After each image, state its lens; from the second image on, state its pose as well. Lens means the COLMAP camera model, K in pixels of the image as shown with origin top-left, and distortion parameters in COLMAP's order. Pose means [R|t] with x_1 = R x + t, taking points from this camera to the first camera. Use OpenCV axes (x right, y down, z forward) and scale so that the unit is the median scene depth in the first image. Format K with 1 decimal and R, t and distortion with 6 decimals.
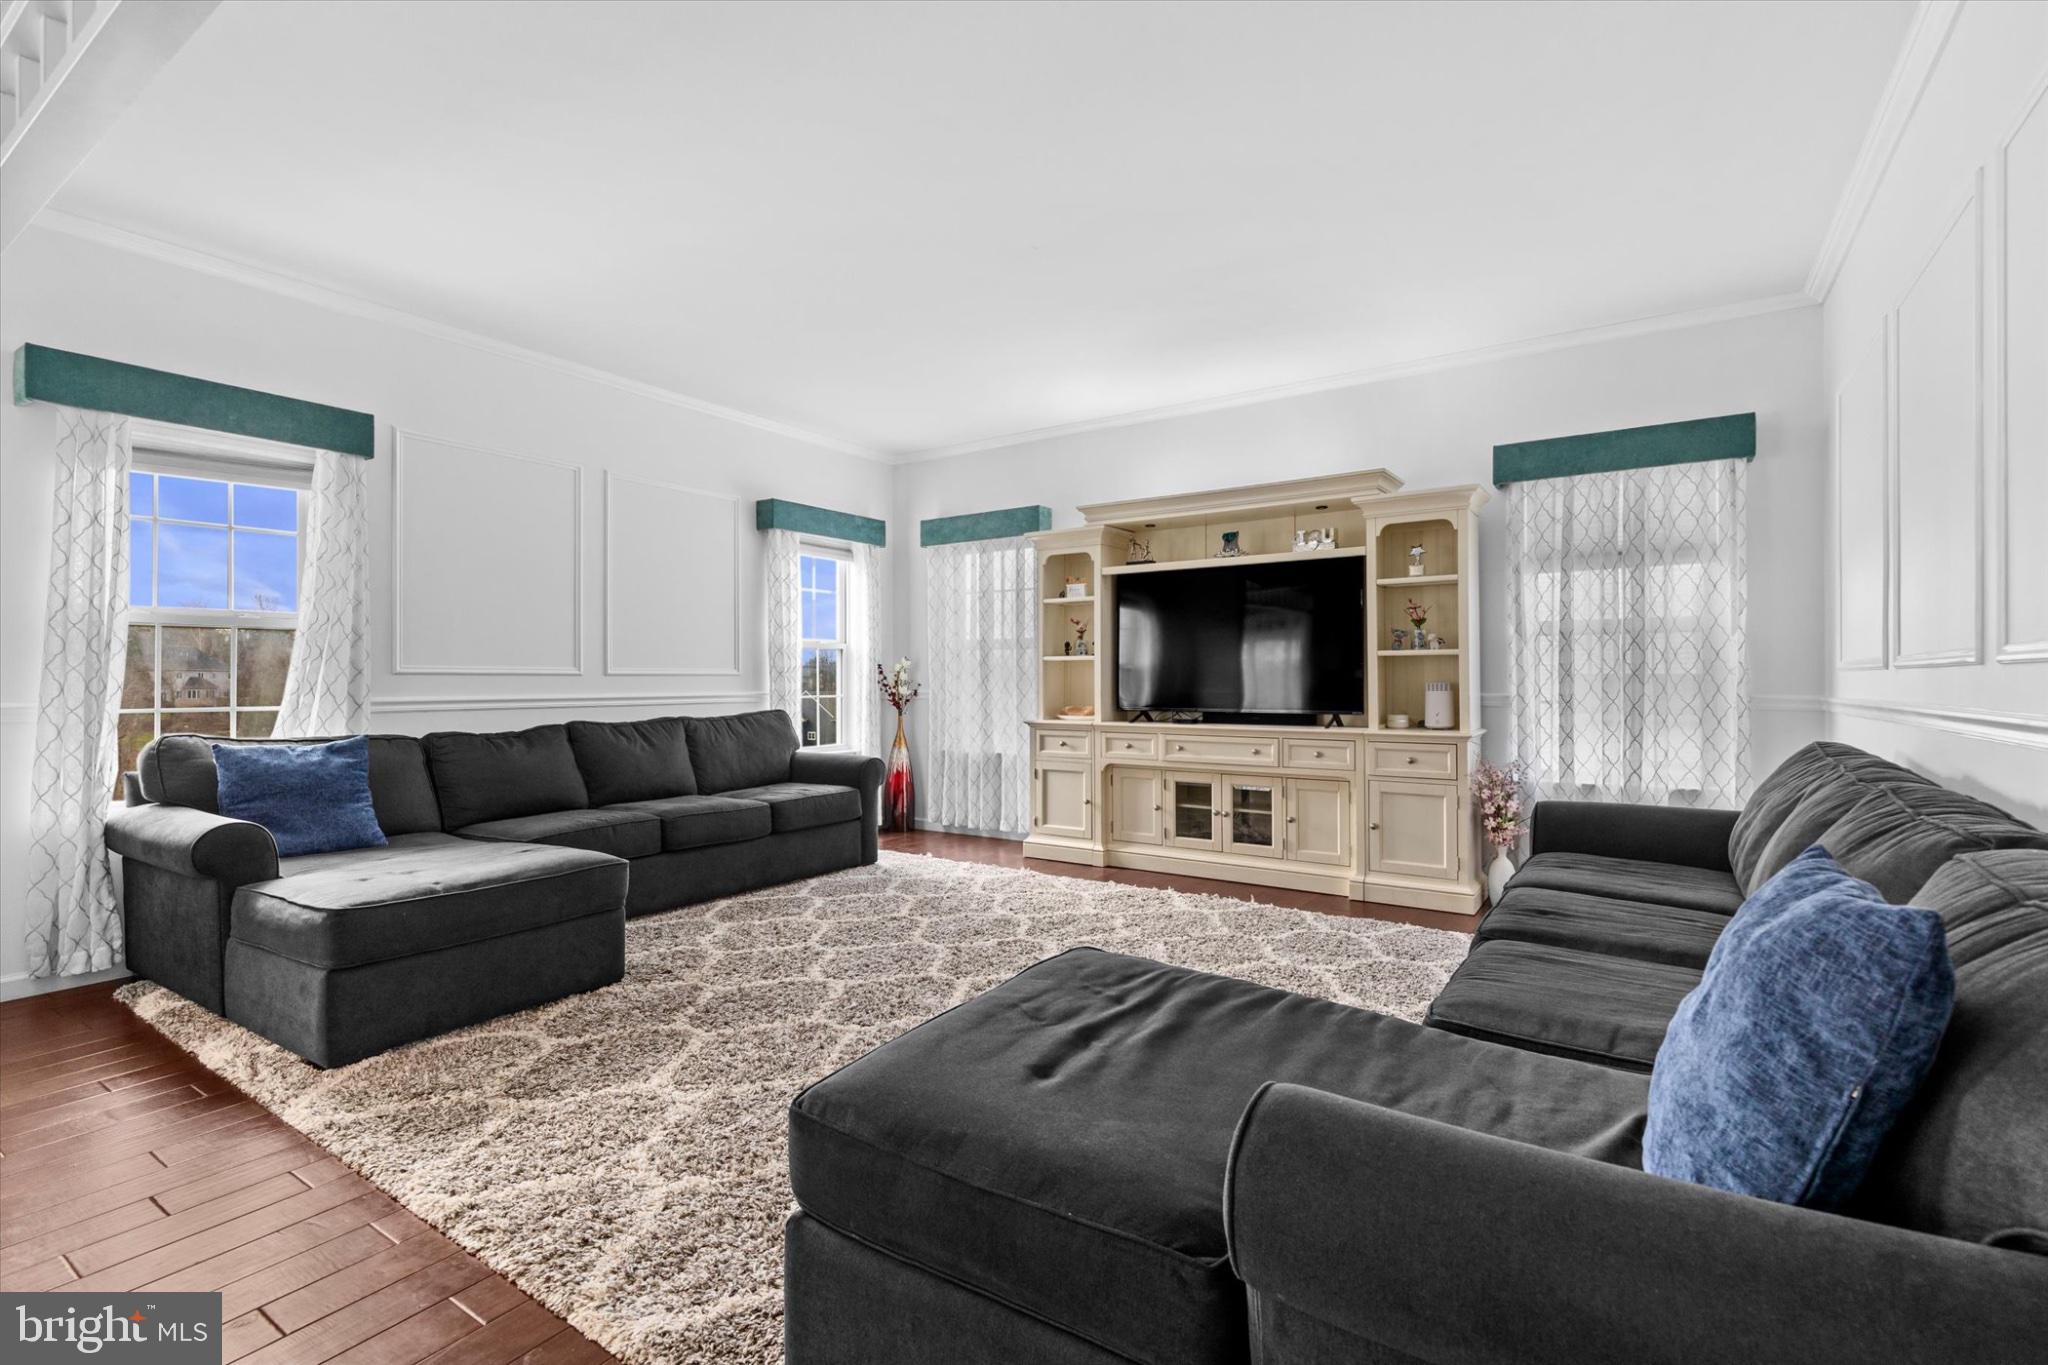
lens RADIAL K [[943.6, 0, 1035.5], [0, 943.6, 676.2], [0, 0, 1]] dist [0.009023, -0.001877]
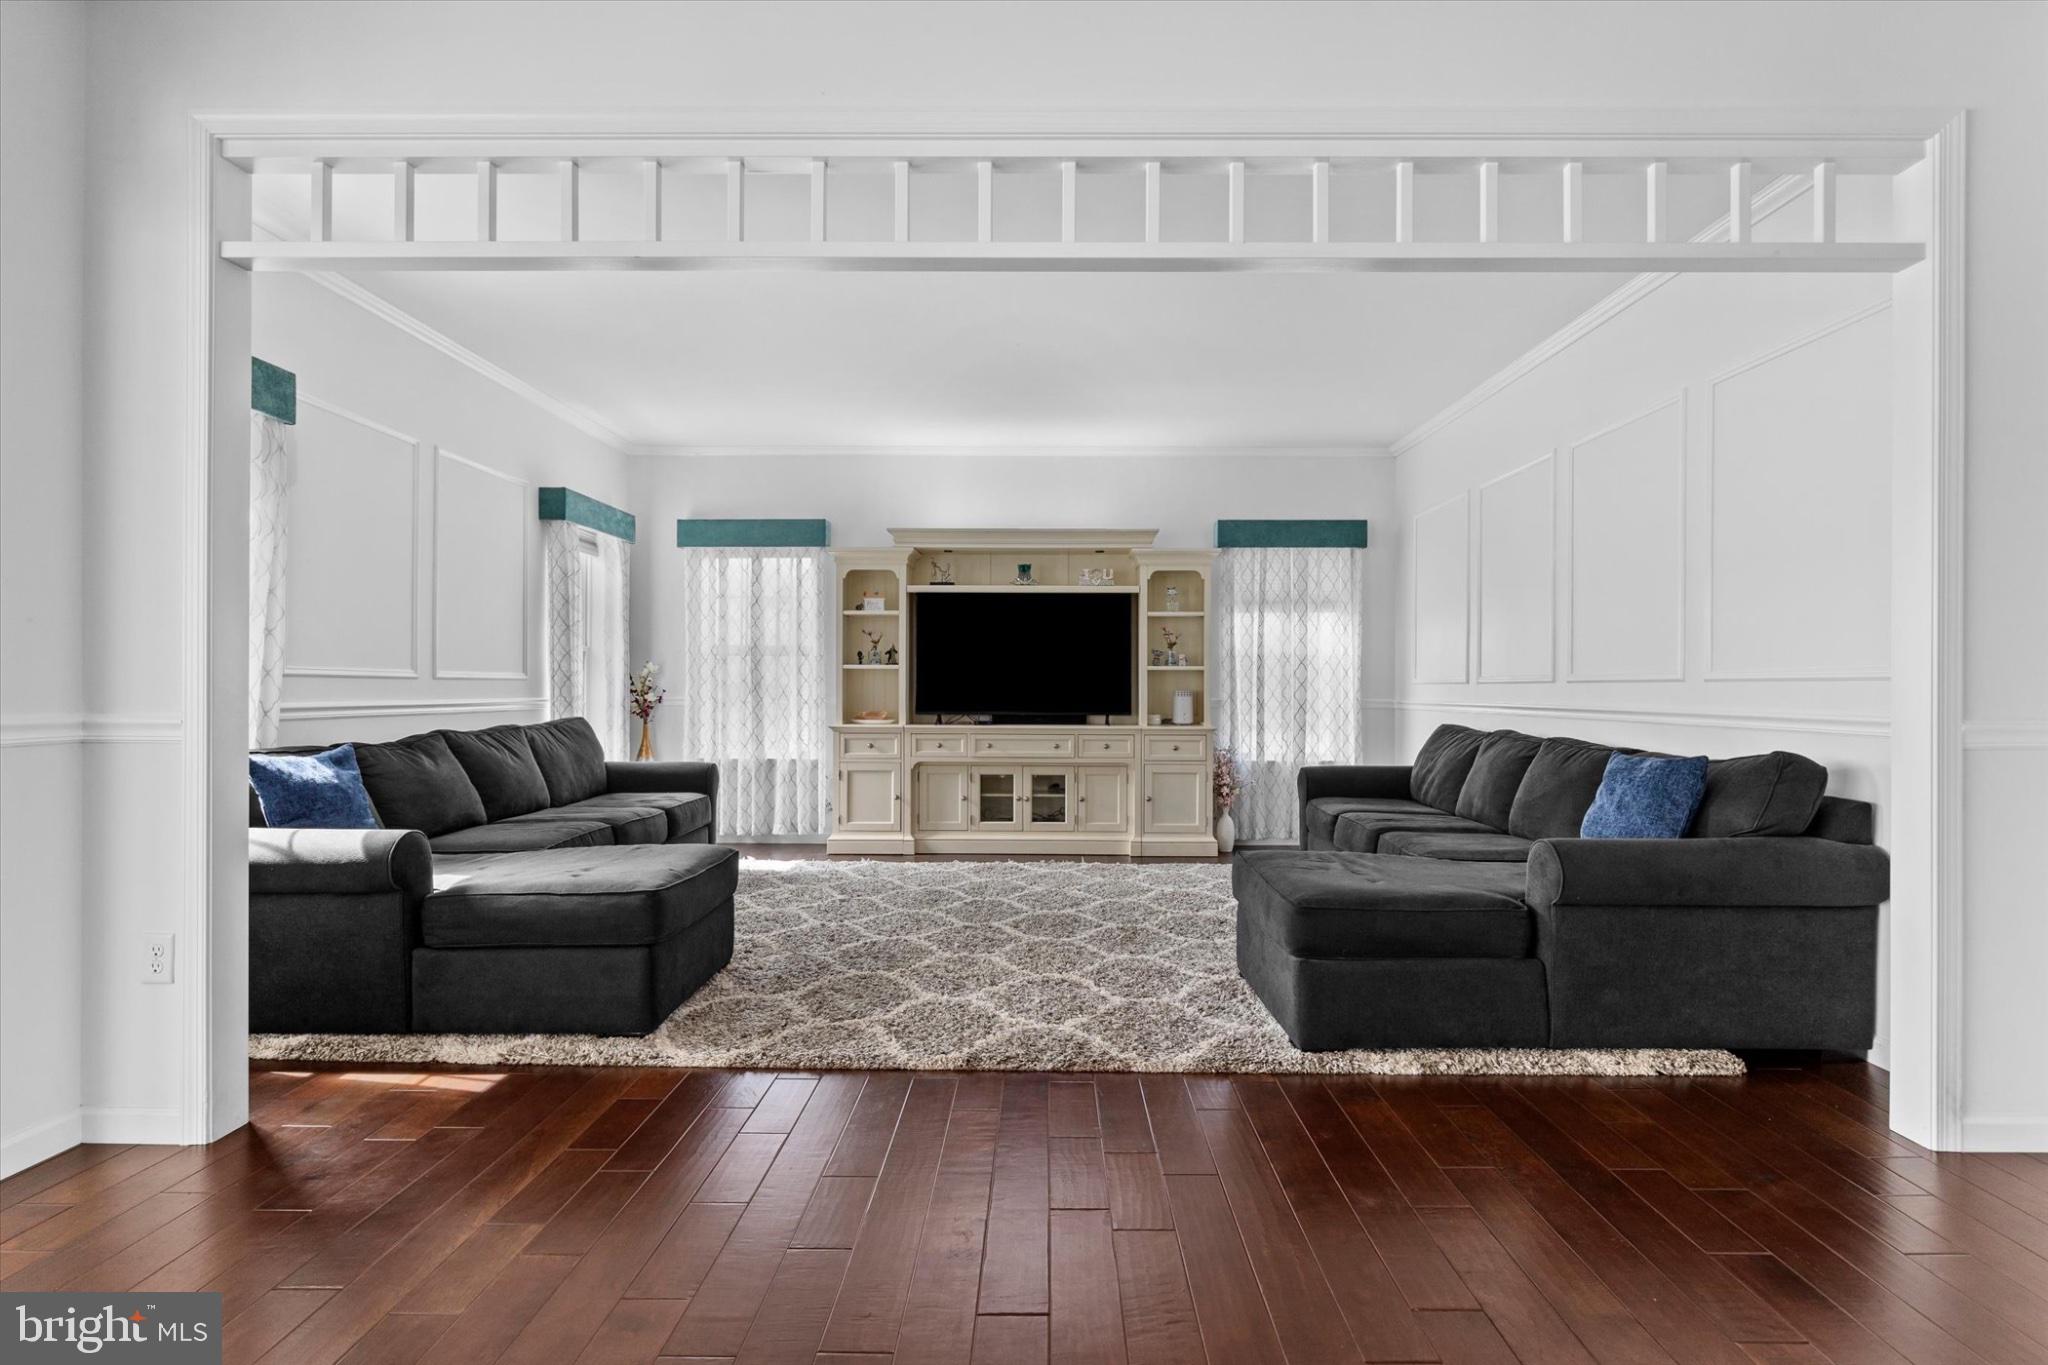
lens RADIAL K [[1091.7, 0, 1040.5], [0, 1091.7, 681.5], [0, 0, 1]] dist [0.005807, 0.000125]
pose [[0.829221, 0.008169, 0.558861, -0.614590], [-0.007242, 0.999966, -0.003872, 0.001503], [-0.558874, -0.000837, 0.829252, -0.179820]]
